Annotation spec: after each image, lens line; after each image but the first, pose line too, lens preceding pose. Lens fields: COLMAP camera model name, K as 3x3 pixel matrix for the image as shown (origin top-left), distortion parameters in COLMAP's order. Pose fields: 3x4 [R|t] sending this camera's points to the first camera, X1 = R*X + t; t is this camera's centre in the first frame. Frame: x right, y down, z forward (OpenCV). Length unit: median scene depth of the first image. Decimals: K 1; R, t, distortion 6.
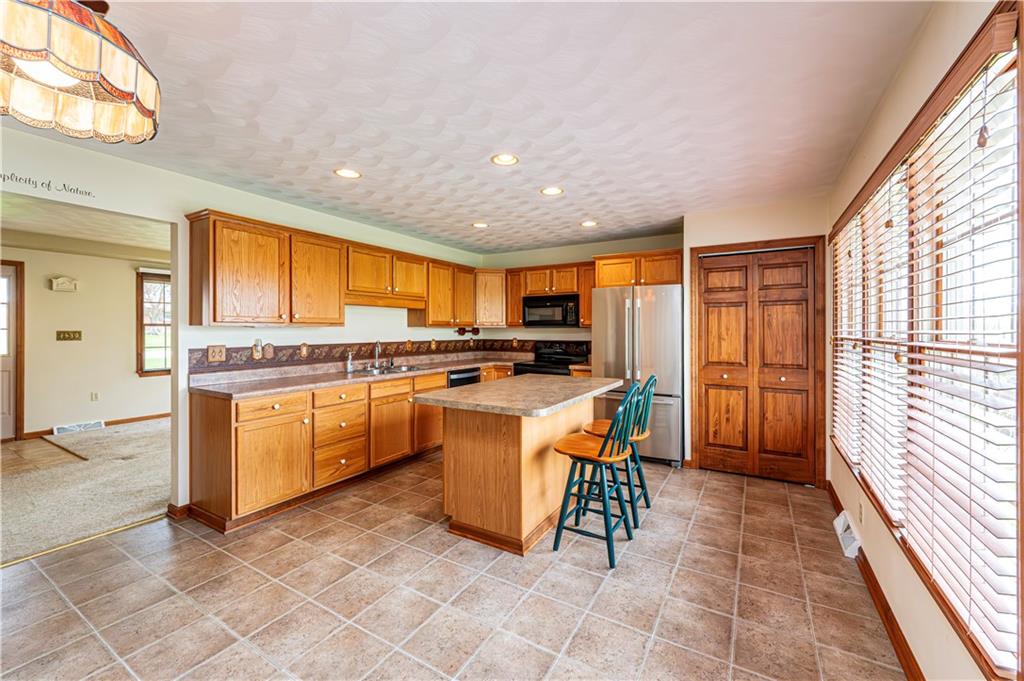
lens RADIAL K [[404.9, 0, 516.1], [0, 404.9, 333.3], [0, 0, 1]] dist [0.000644, -0.000012]
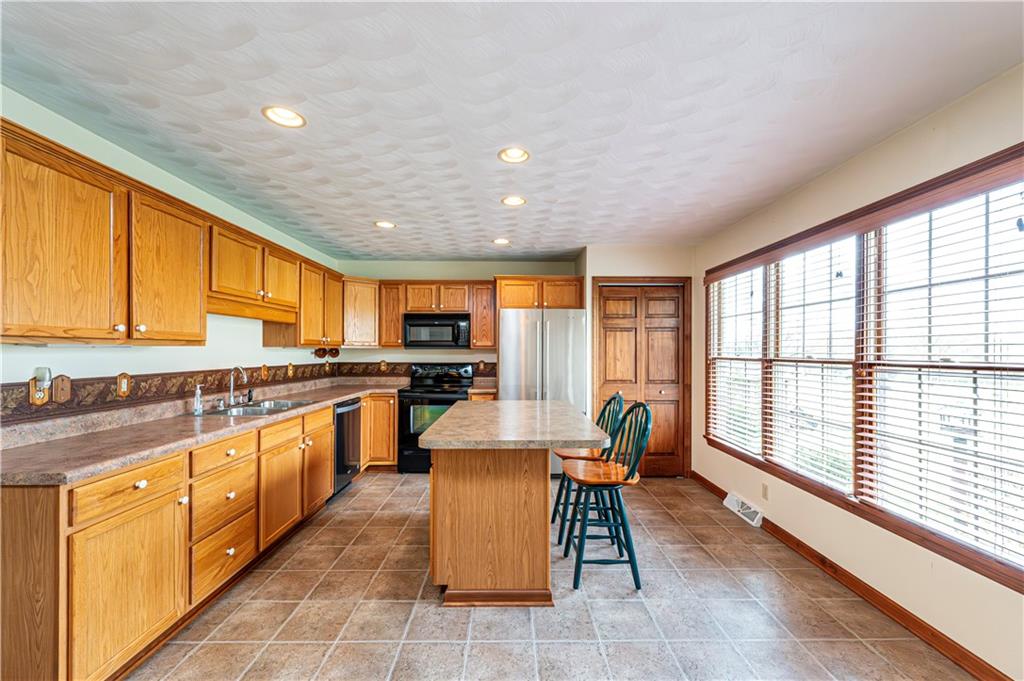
lens RADIAL K [[405.8, 0, 512.8], [0, 405.8, 354.5], [0, 0, 1]] dist [-0.000086, -0.000242]
pose [[0.859175, -0.002156, 0.511677, -0.324977], [0.002081, 0.999998, 0.000720, -0.002017], [-0.511677, 0.000446, 0.859178, 0.176844]]
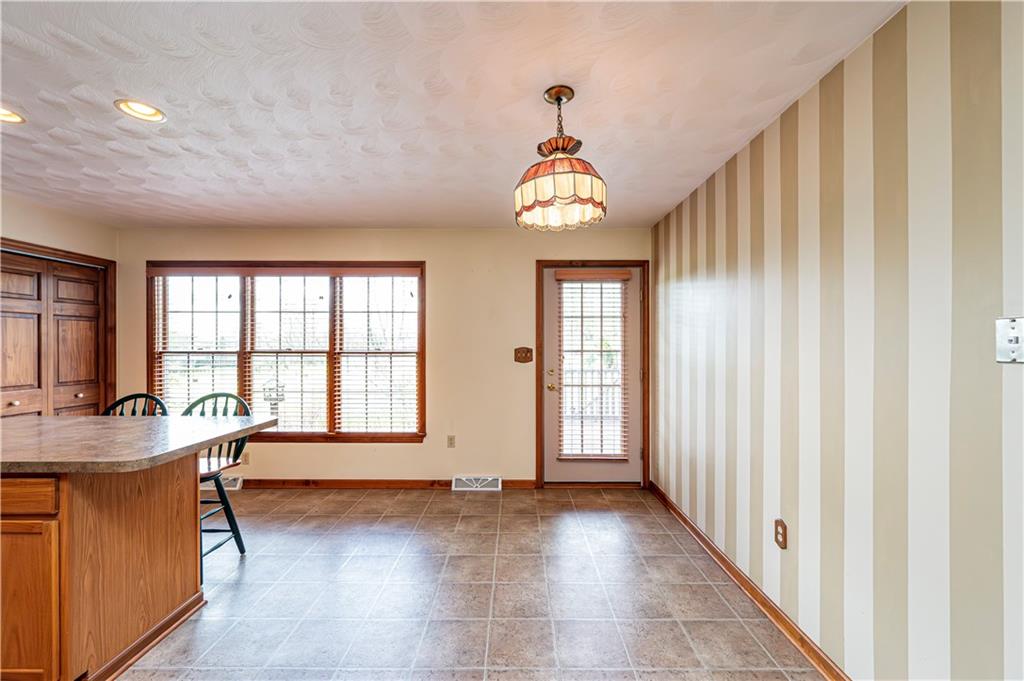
lens RADIAL K [[408.4, 0, 513.7], [0, 408.4, 343.5], [0, 0, 1]] dist [0.000447, -0.000053]
pose [[-0.504680, 0.003011, 0.863301, -0.695176], [0.005402, 0.999985, -0.000330, -0.007510], [-0.863289, 0.004497, -0.504689, 0.553137]]
